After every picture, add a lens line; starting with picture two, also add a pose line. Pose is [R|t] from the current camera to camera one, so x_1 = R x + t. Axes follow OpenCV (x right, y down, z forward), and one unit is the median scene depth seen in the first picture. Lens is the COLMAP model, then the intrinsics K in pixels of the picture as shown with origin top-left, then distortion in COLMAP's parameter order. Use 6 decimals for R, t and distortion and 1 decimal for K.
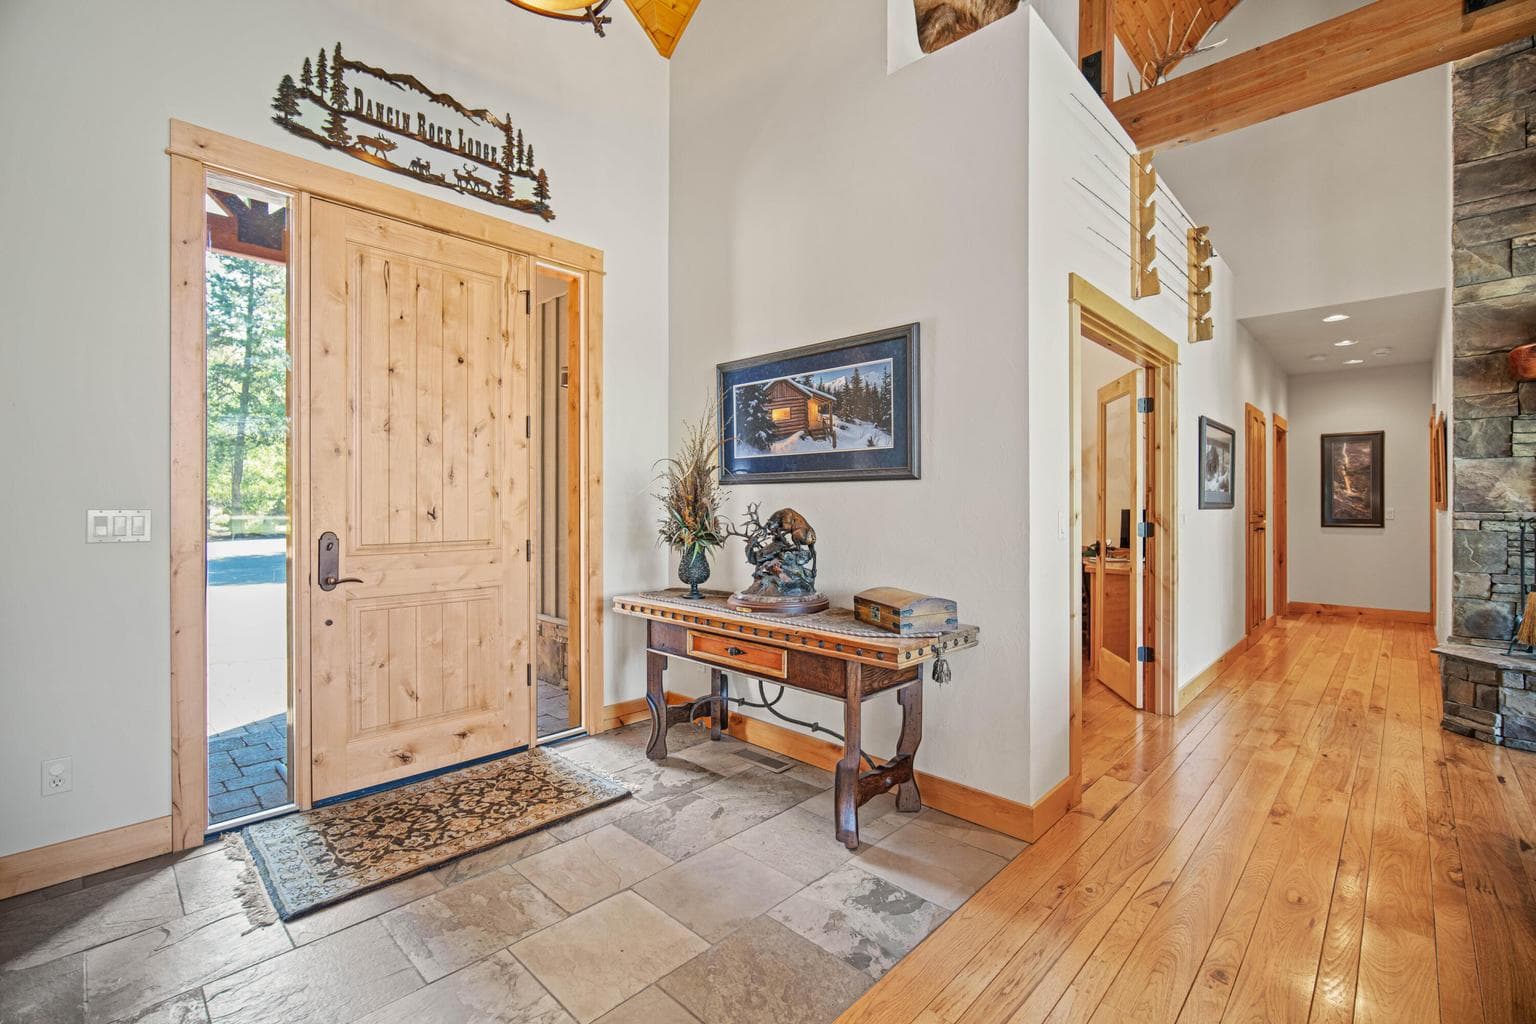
lens RADIAL K [[672.1, 0, 771.5], [0, 672.1, 505.9], [0, 0, 1]] dist [-0.011909, 0.003064]
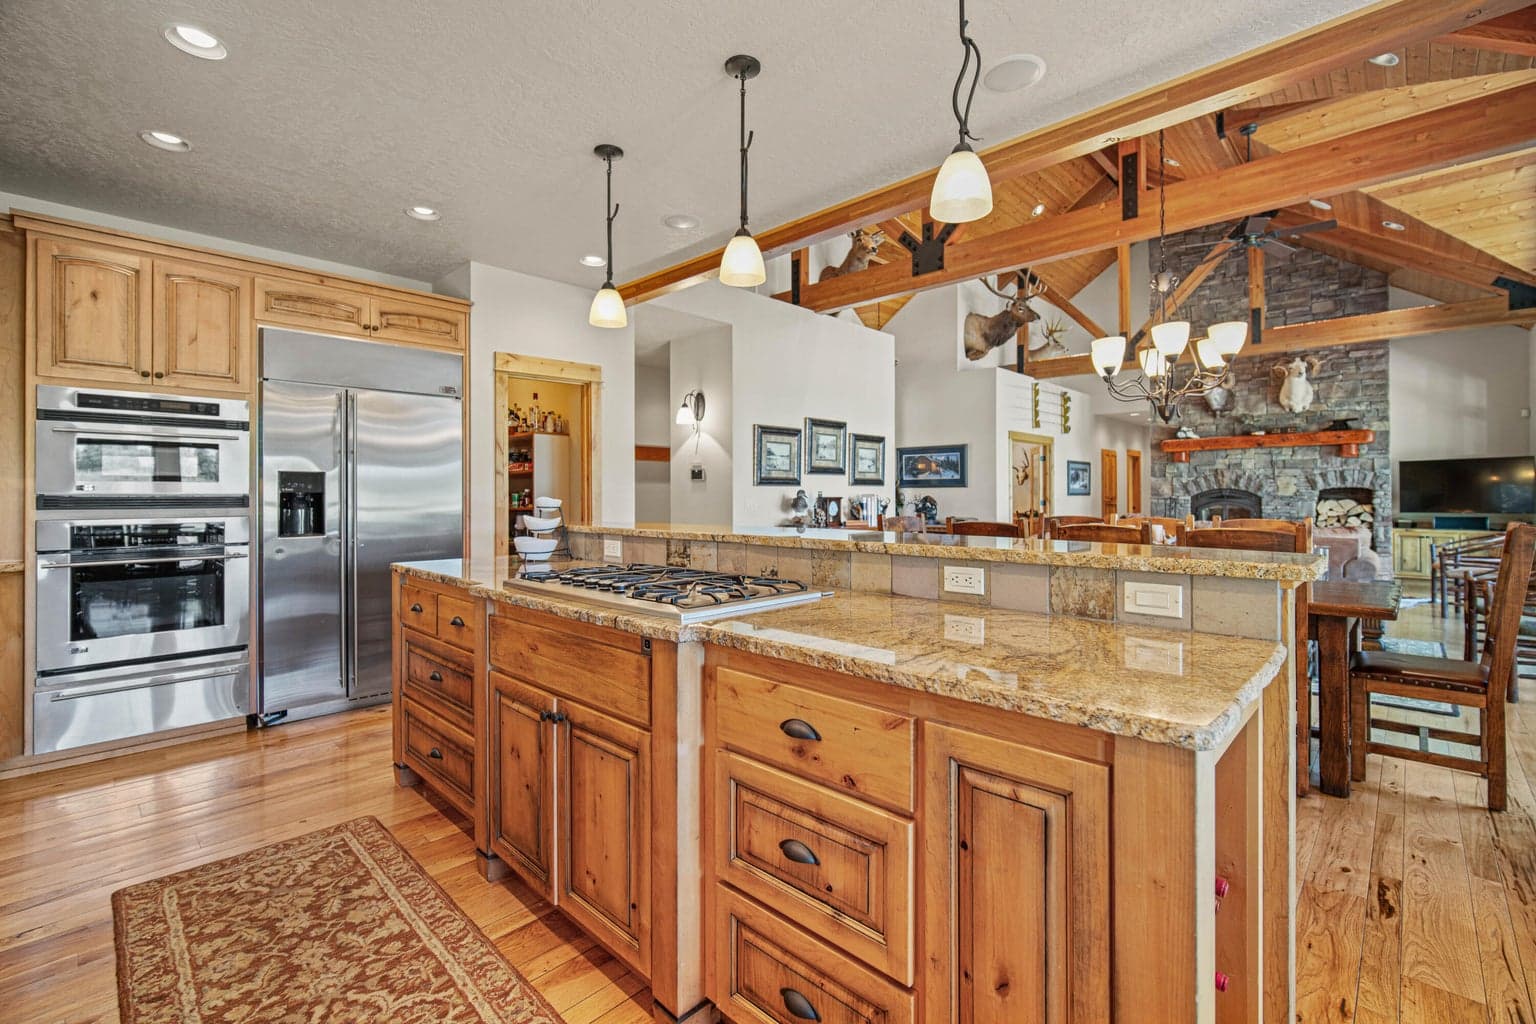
lens RADIAL K [[672.1, 0, 764.2], [0, 672.1, 492.1], [0, 0, 1]] dist [-0.011909, 0.003064]
pose [[0.999929, -0.002637, -0.011582, -0.705067], [0.002592, 0.999989, -0.003841, -0.002579], [0.011592, 0.003810, 0.999926, -2.227539]]
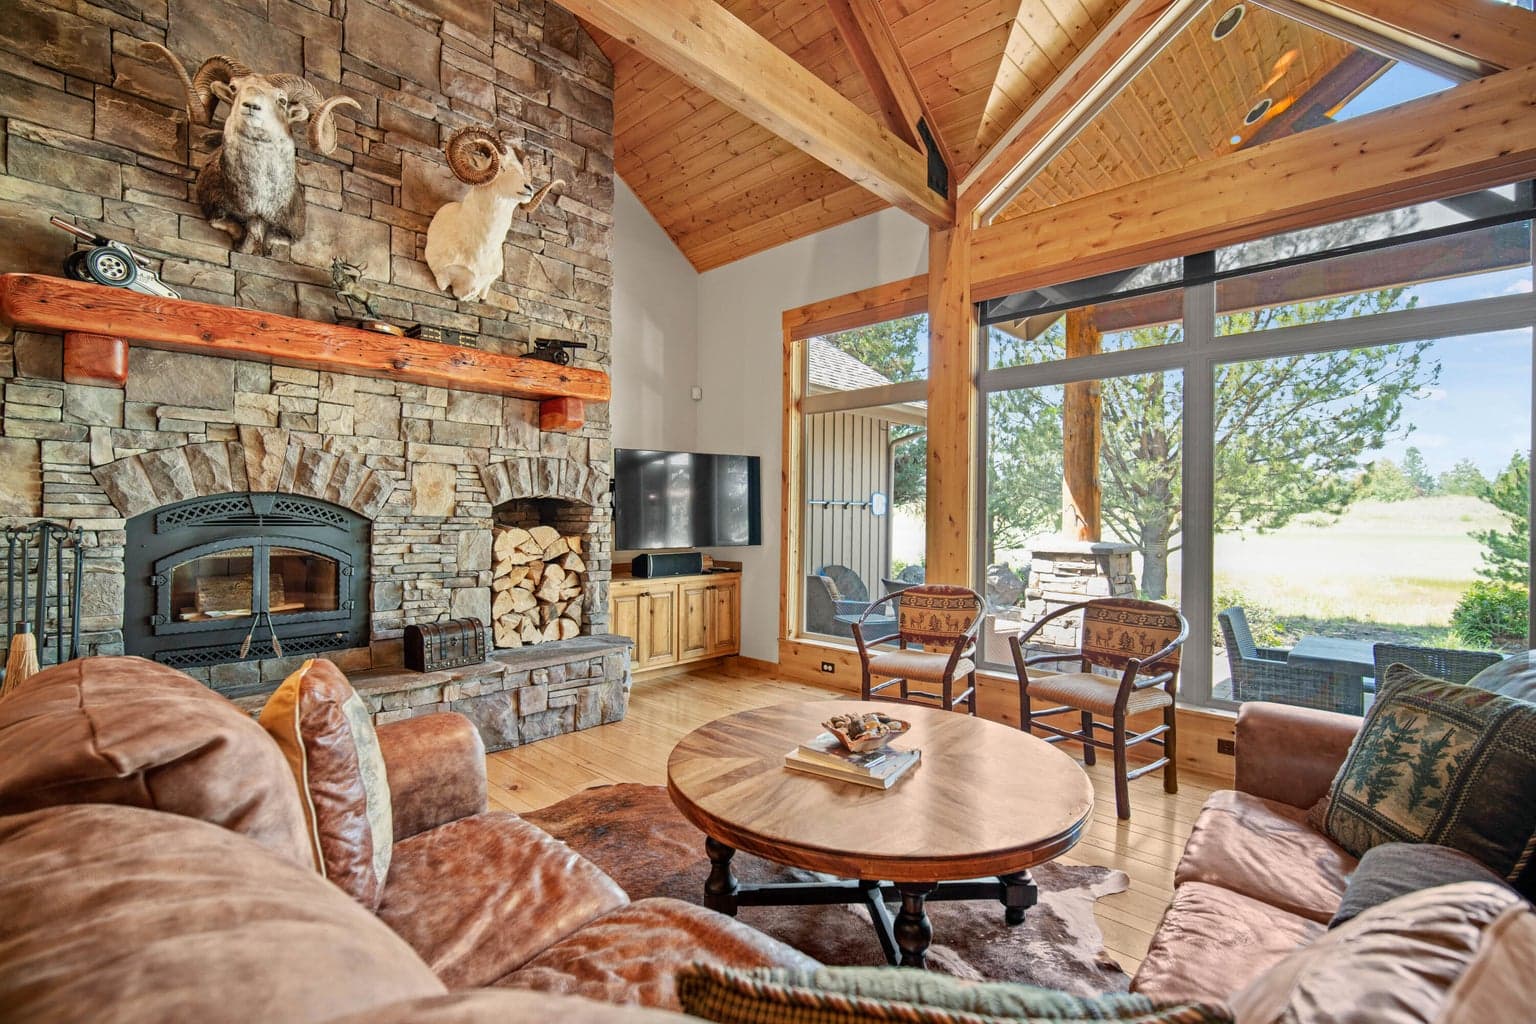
lens RADIAL K [[672.1, 0, 763.0], [0, 672.1, 514.2], [0, 0, 1]] dist [-0.011909, 0.003064]
pose [[0.000756, 0.000152, 1.000000, 0.484143], [-0.006351, 0.999980, -0.000147, 0.001326], [-0.999980, -0.006351, 0.000757, 0.246335]]
